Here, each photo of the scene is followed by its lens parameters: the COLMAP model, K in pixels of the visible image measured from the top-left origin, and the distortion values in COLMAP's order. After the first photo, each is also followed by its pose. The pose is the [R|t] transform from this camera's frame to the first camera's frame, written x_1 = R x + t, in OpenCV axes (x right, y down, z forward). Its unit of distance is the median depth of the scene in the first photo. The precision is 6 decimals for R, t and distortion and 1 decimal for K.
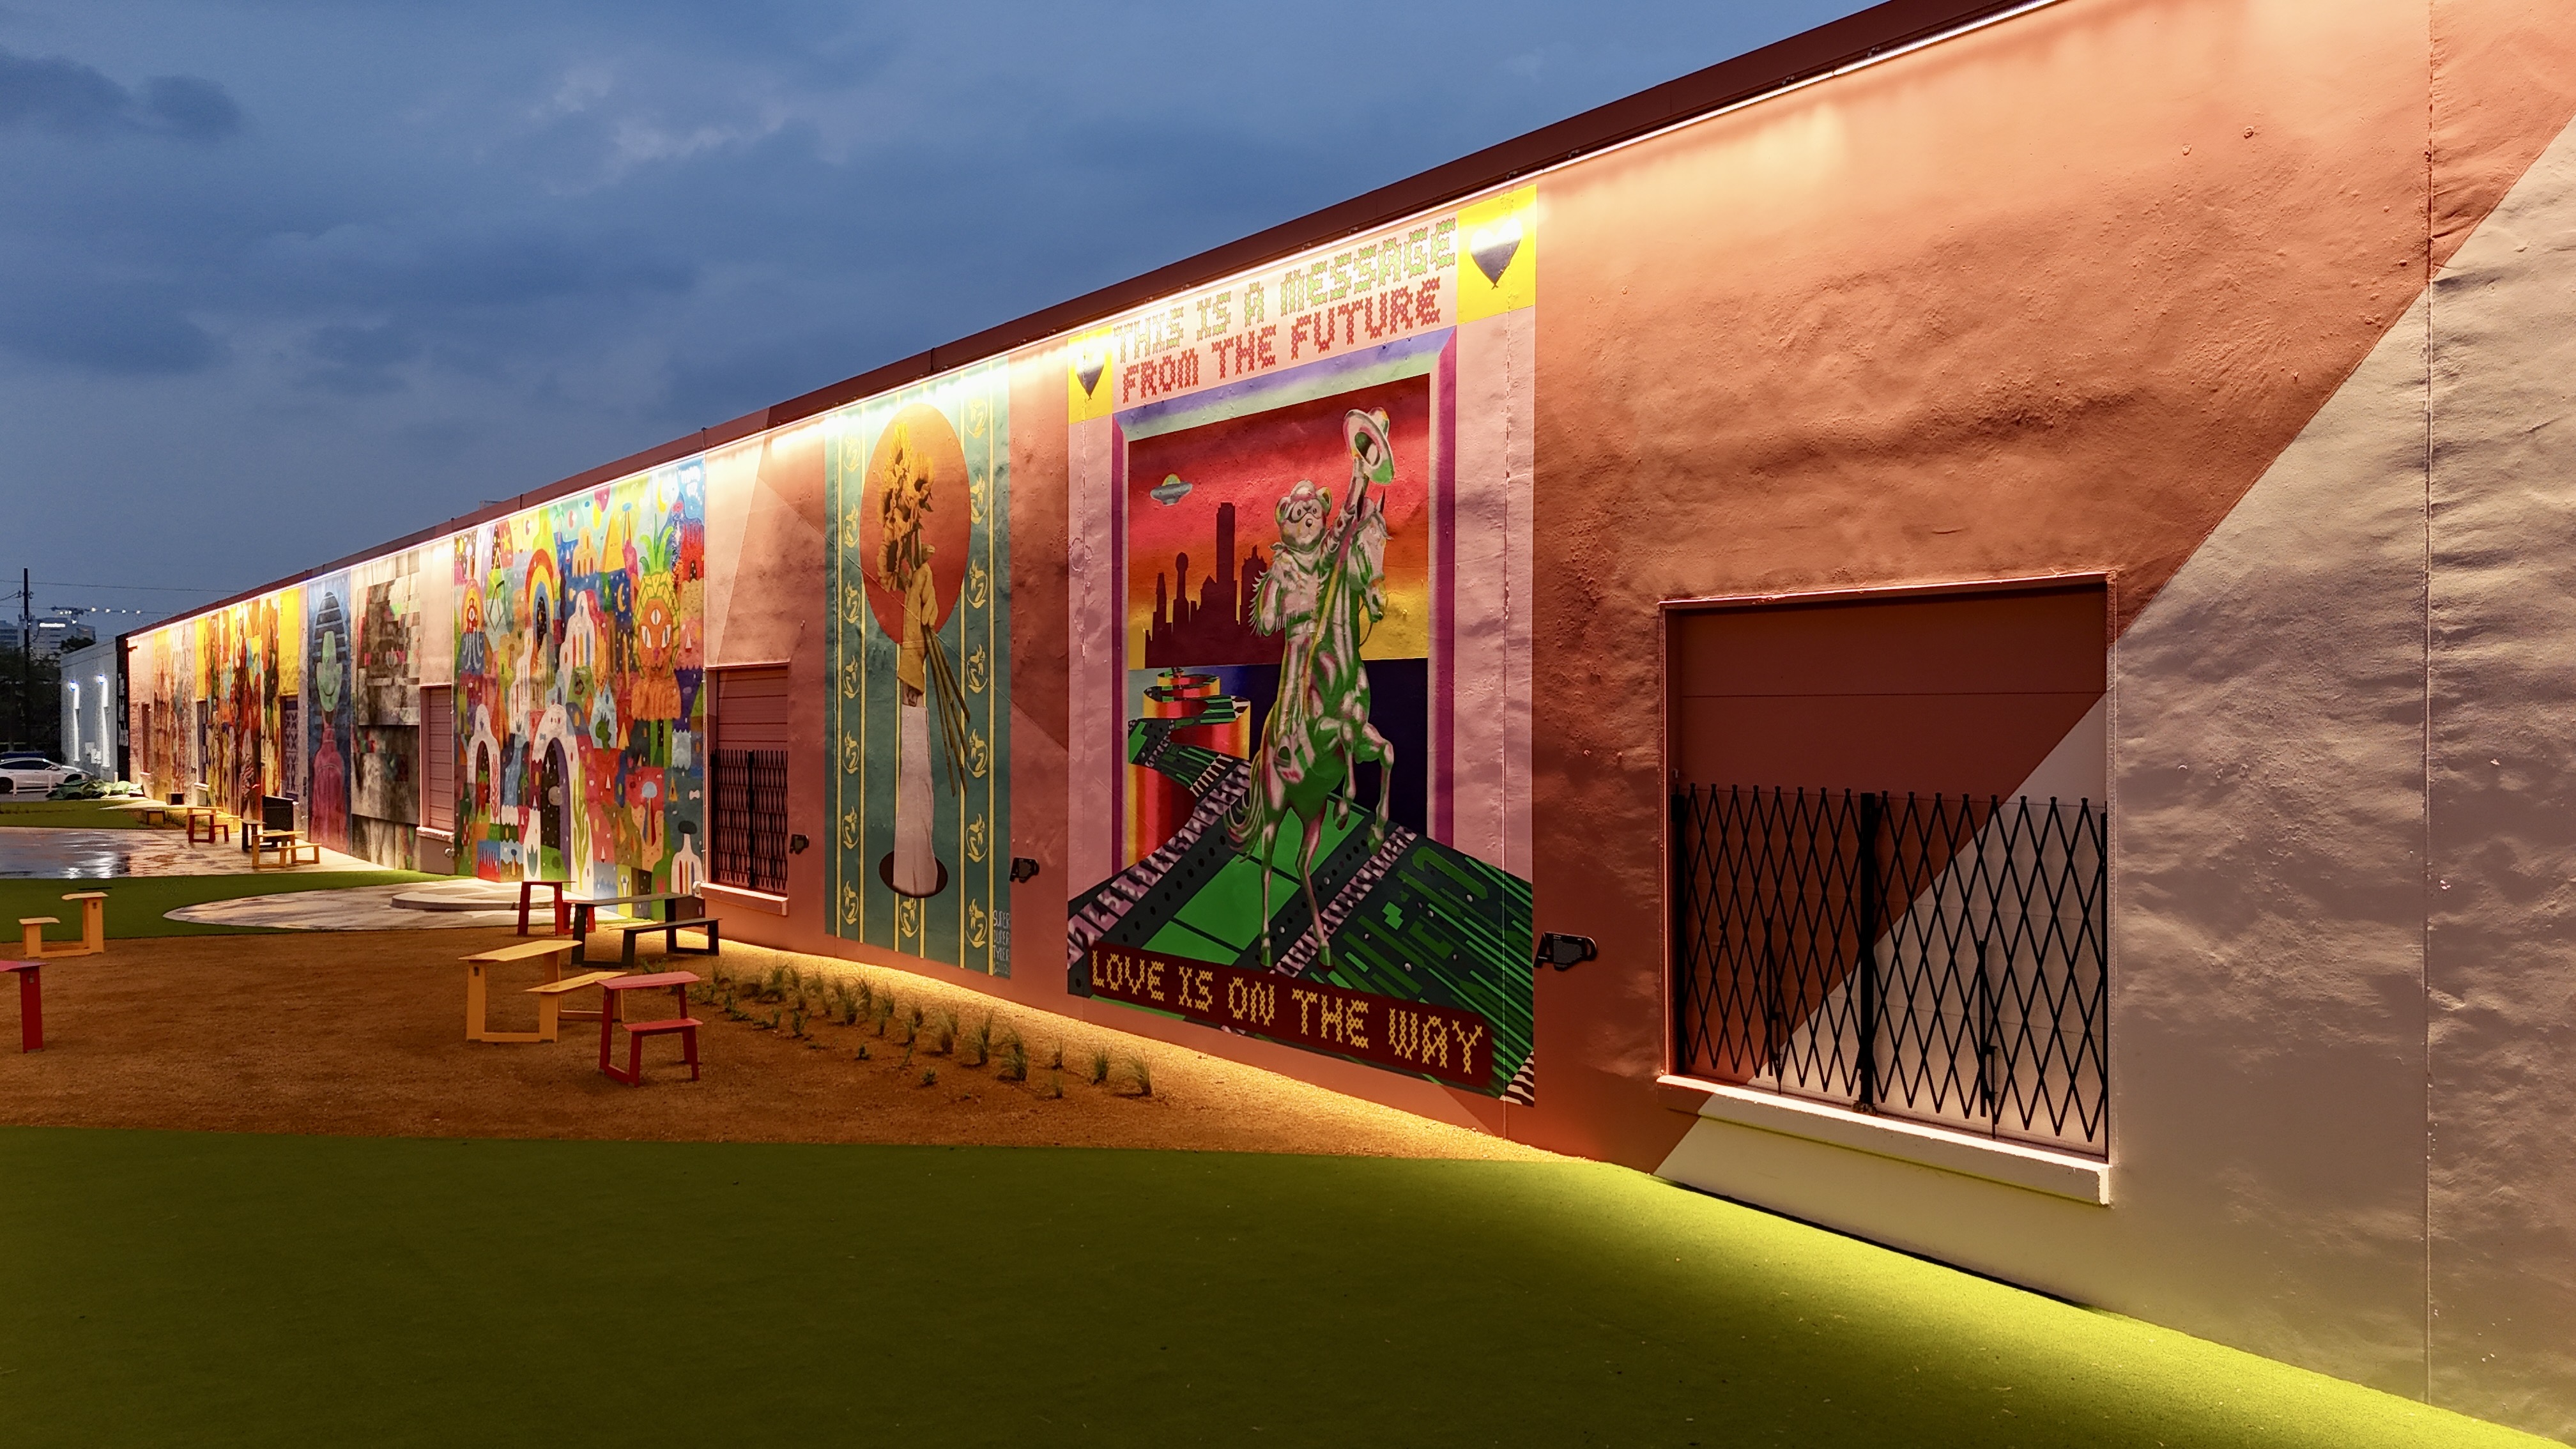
lens RADIAL K [[1895.3, 0, 1290.8], [0, 1895.3, 729.1], [0, 0, 1]] dist [0.085331, -0.086495]
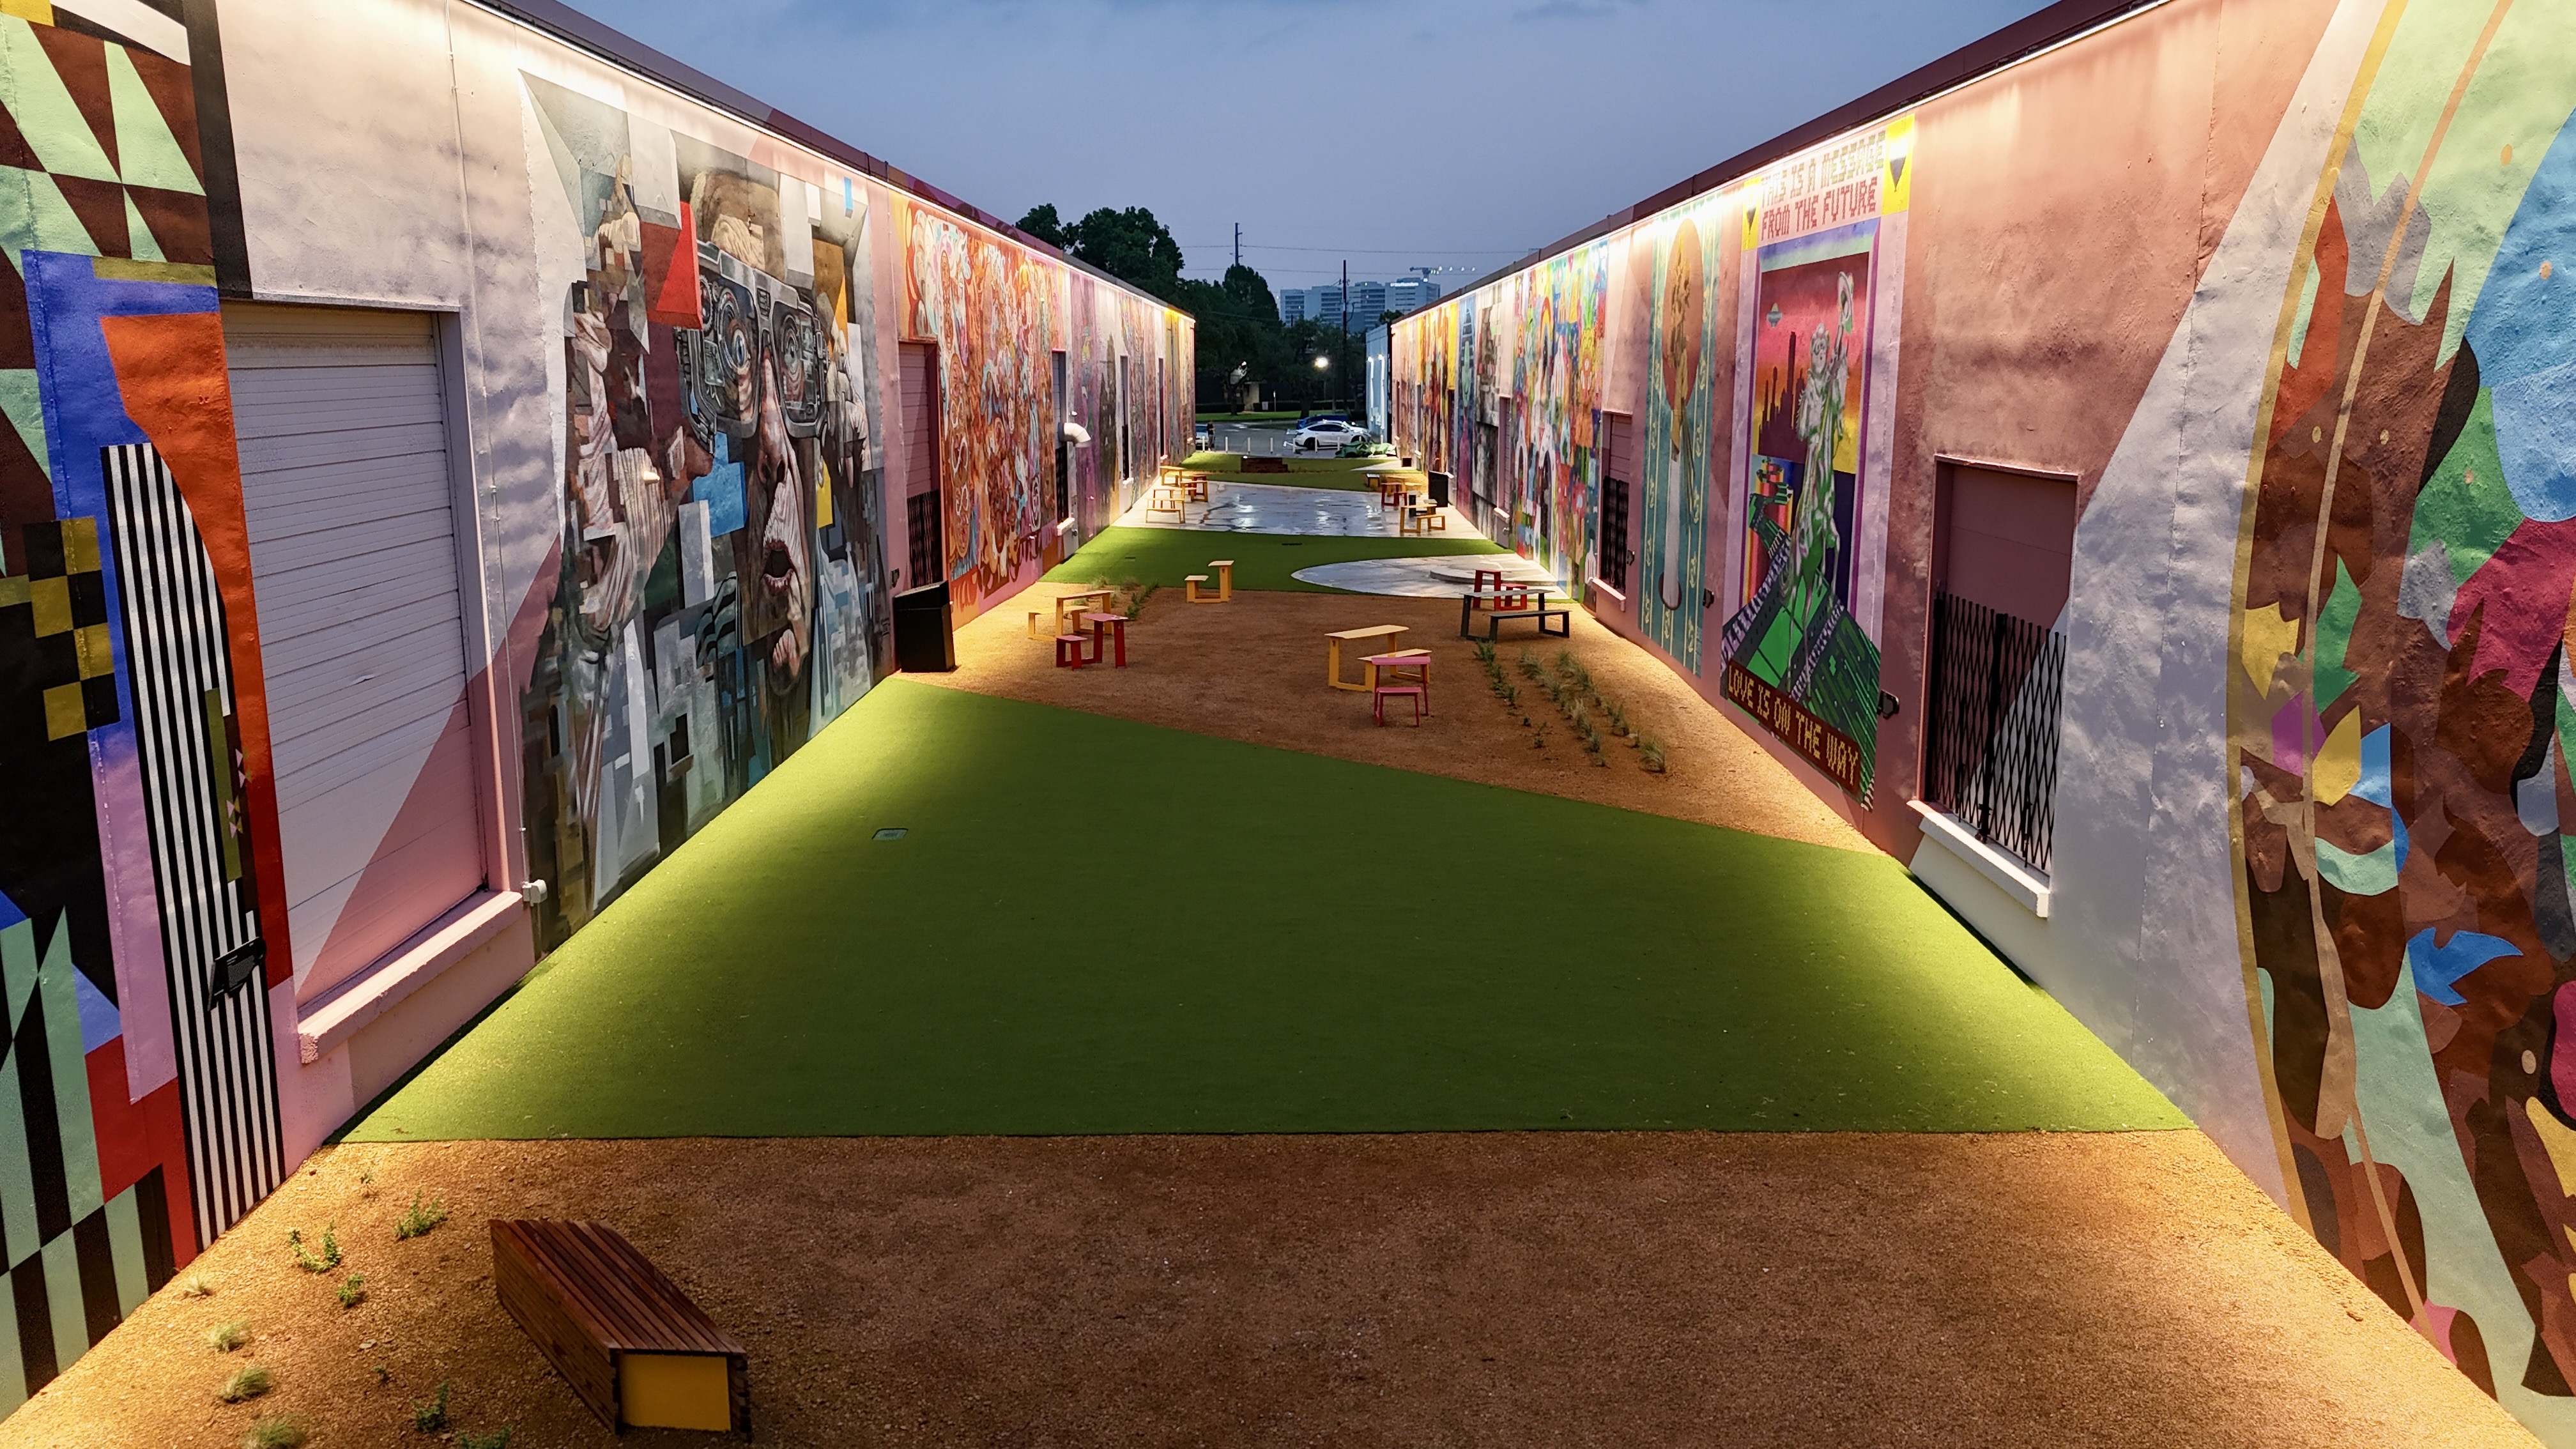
lens RADIAL K [[1898.0, 0, 1291.5], [0, 1898.0, 728.9], [0, 0, 1]] dist [0.050129, -0.039500]
pose [[0.806259, 0.109075, -0.581420, 0.438353], [-0.000440, 0.982964, 0.183796, -0.085816], [0.591562, -0.147931, 0.792572, -0.246143]]
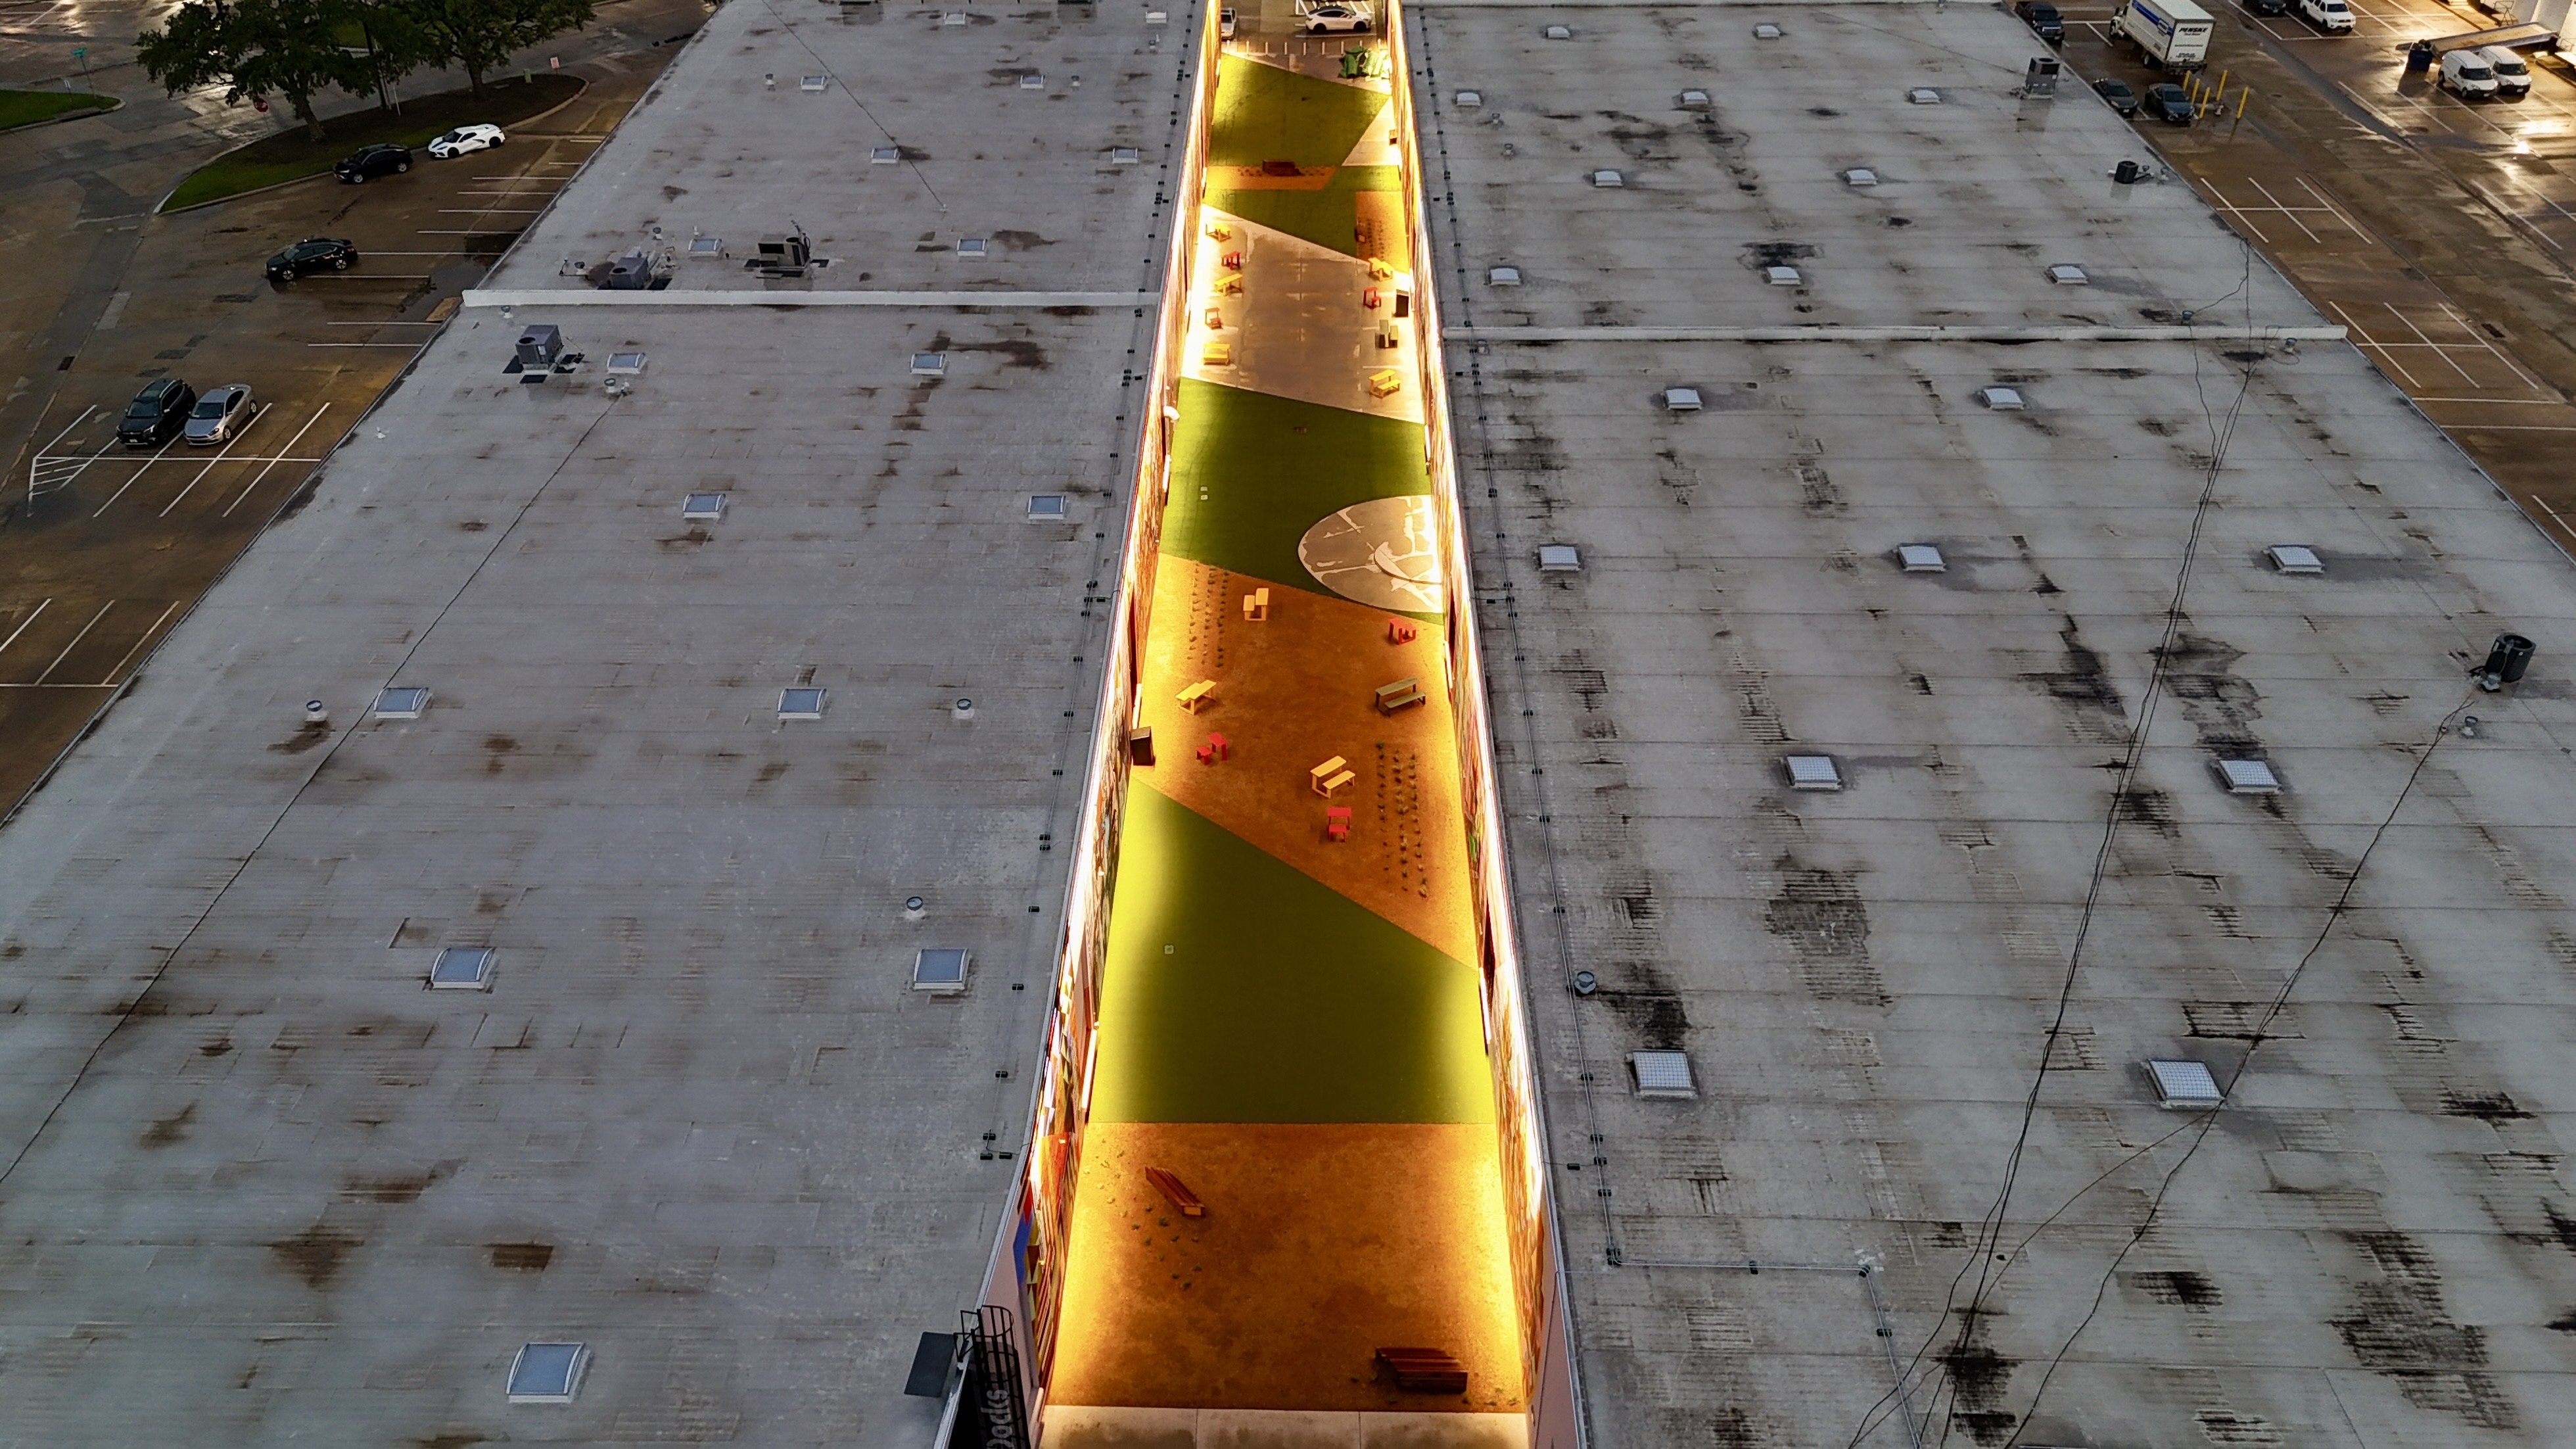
lens RADIAL K [[1971.4, 0, 1266.0], [0, 1971.4, 729.2], [0, 0, 1]] dist [0.096229, -0.236963]
pose [[0.796443, 0.350020, -0.493117, 1.358157], [-0.000519, 0.815852, 0.578261, -2.146252], [0.604713, -0.460296, 0.649961, -1.518296]]
